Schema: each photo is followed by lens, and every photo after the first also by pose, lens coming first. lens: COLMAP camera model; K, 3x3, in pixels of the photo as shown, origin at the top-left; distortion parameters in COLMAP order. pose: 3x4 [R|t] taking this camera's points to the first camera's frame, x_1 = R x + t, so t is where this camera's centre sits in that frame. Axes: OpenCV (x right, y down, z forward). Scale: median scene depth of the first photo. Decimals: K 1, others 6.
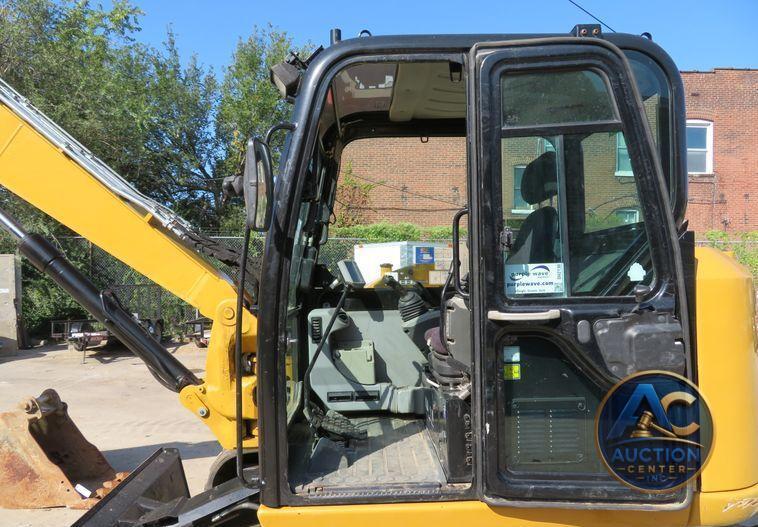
lens RADIAL K [[527.3, 0, 367.5], [0, 527.3, 270.0], [0, 0, 1]] dist [-0.000427, 0.001269]
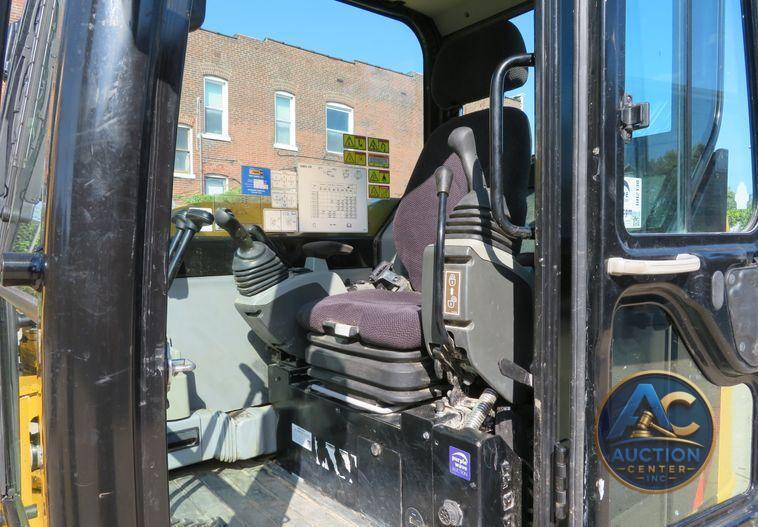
lens RADIAL K [[544.6, 0, 379.7], [0, 544.6, 281.2], [0, 0, 1]] dist [-0.000553, -0.000291]
pose [[0.794645, -0.035993, 0.606007, -0.151532], [-0.007683, 0.997565, 0.069324, 0.039369], [-0.607026, -0.059744, 0.792433, 0.434696]]
